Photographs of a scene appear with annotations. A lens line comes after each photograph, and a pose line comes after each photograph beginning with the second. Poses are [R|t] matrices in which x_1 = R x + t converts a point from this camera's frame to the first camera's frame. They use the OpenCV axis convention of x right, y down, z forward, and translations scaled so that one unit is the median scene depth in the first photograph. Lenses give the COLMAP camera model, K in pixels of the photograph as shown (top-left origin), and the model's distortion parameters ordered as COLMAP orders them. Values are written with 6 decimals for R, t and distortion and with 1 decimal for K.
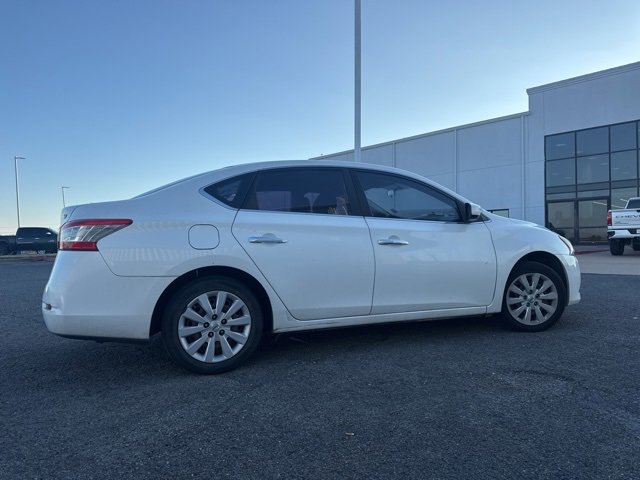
lens RADIAL K [[449.4, 0, 318.4], [0, 449.4, 237.5], [0, 0, 1]] dist [0.068164, -0.096198]
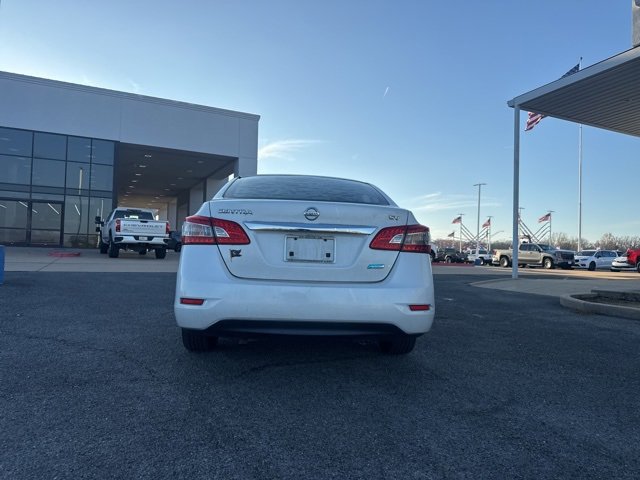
lens RADIAL K [[450.1, 0, 317.8], [0, 450.1, 239.1], [0, 0, 1]] dist [0.062867, -0.080852]
pose [[0.314782, 0.047432, 0.947978, -1.469104], [-0.047446, 0.998288, -0.034195, 0.039680], [-0.947977, -0.034214, 0.316494, 0.811368]]
